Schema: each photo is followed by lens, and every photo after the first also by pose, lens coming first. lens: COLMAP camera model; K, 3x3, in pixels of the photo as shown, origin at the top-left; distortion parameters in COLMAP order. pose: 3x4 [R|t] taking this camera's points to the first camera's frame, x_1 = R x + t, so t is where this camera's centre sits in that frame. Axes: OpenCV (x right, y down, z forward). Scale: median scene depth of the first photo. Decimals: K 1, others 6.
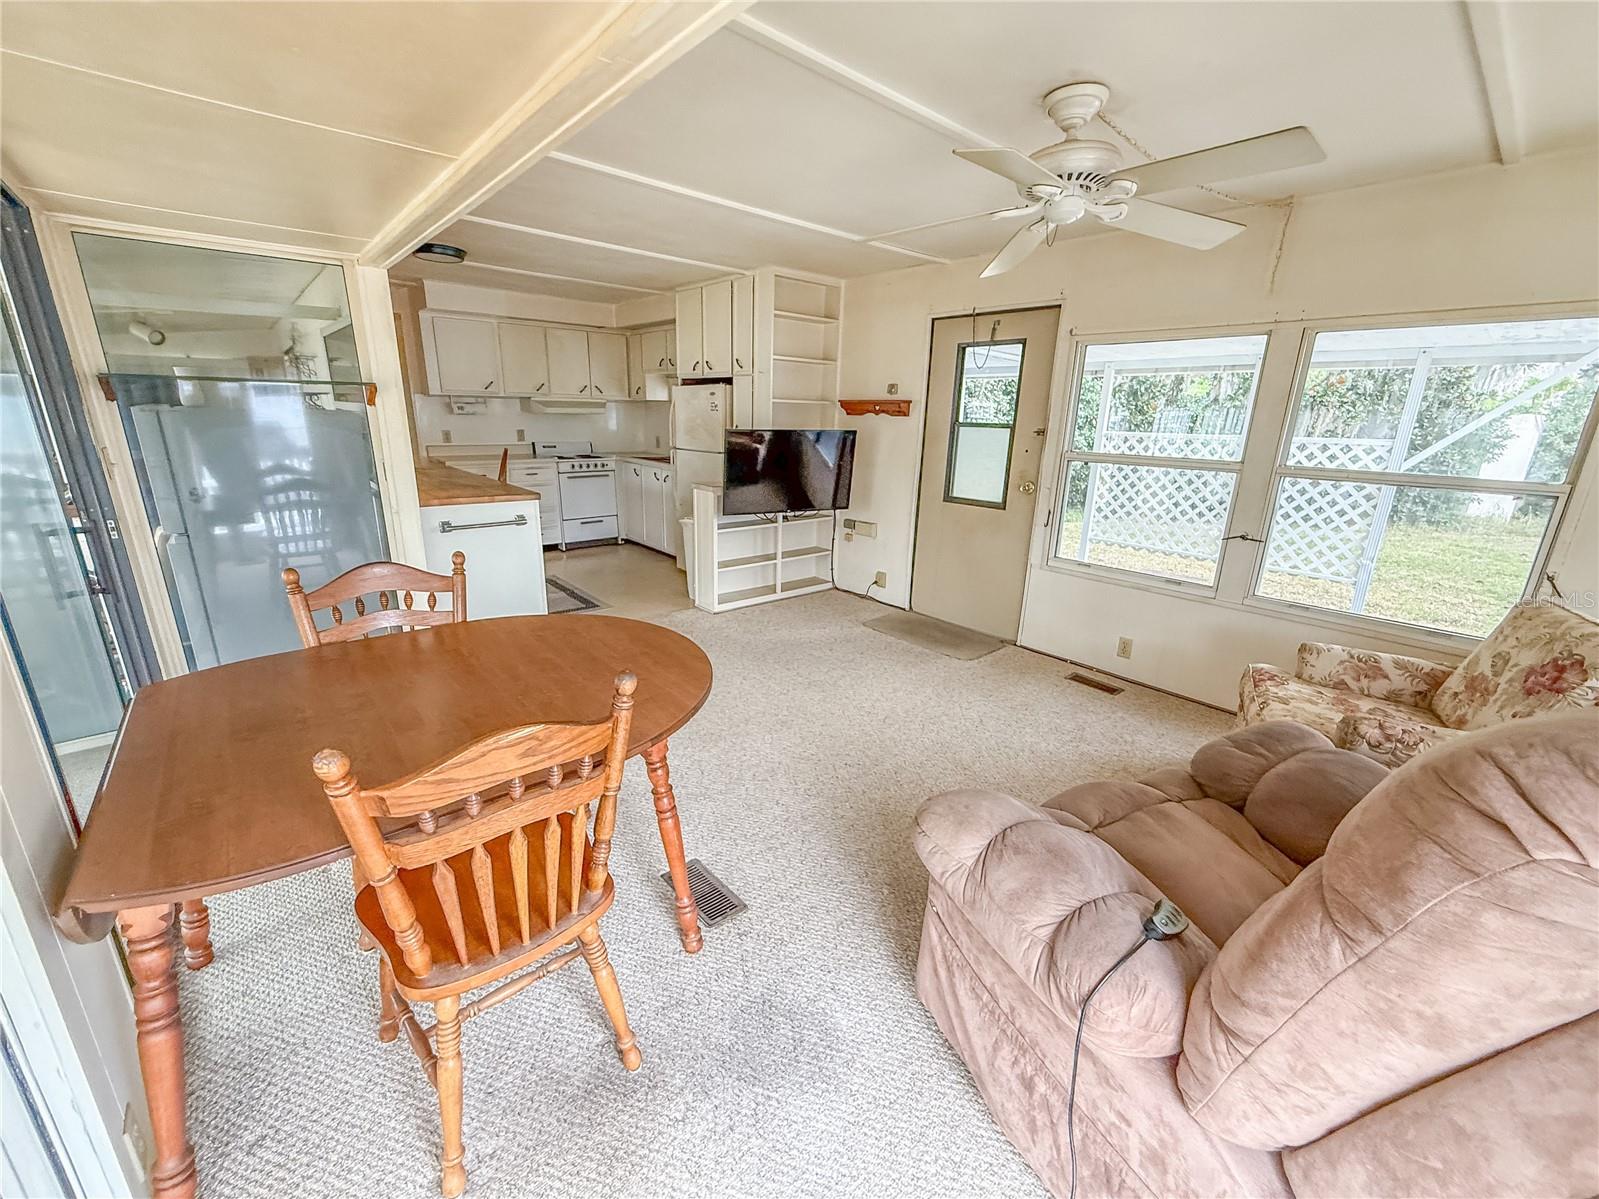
lens RADIAL K [[652.0, 0, 799.5], [0, 652.0, 599.5], [0, 0, 1]] dist [-0.000991, 0.000242]
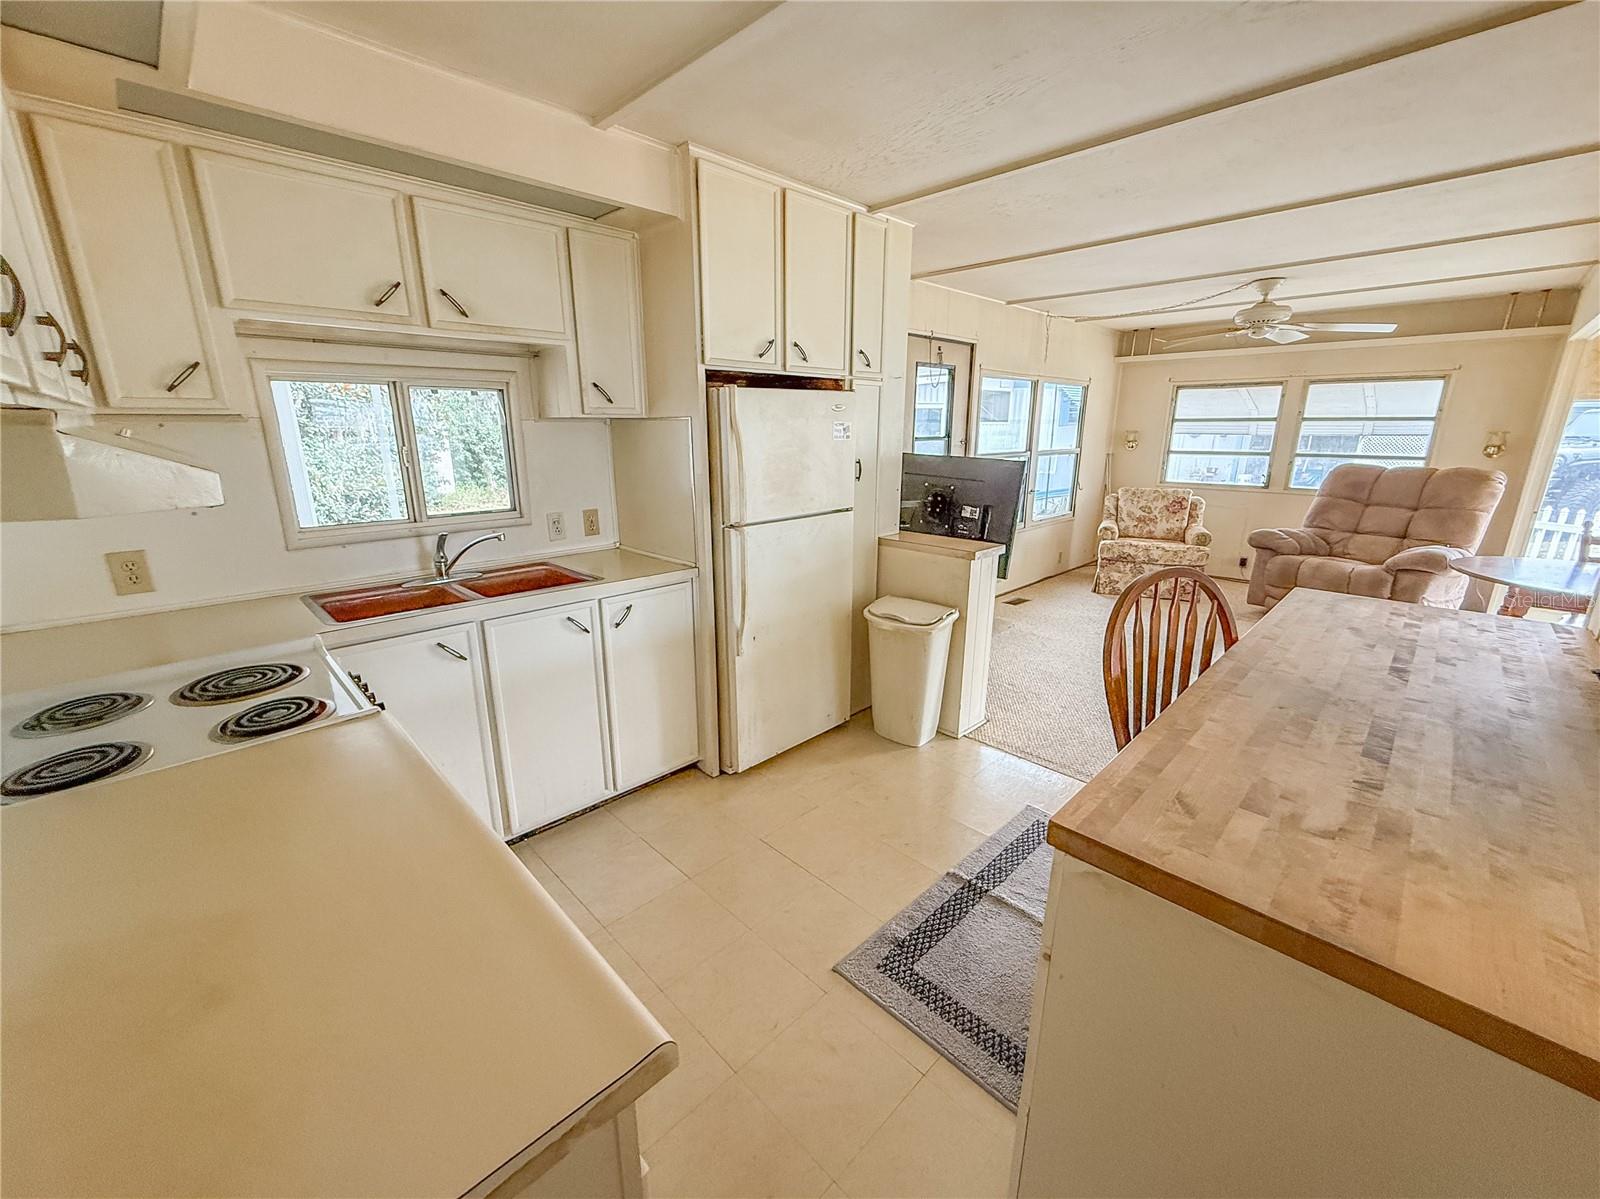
lens RADIAL K [[652.4, 0, 800.0], [0, 652.4, 599.5], [0, 0, 1]] dist [-0.000991, 0.000242]
pose [[-0.068257, -0.283410, 0.956567, -0.851524], [0.273764, 0.916678, 0.291126, -0.401901], [-0.959372, 0.281745, 0.015018, 1.280477]]
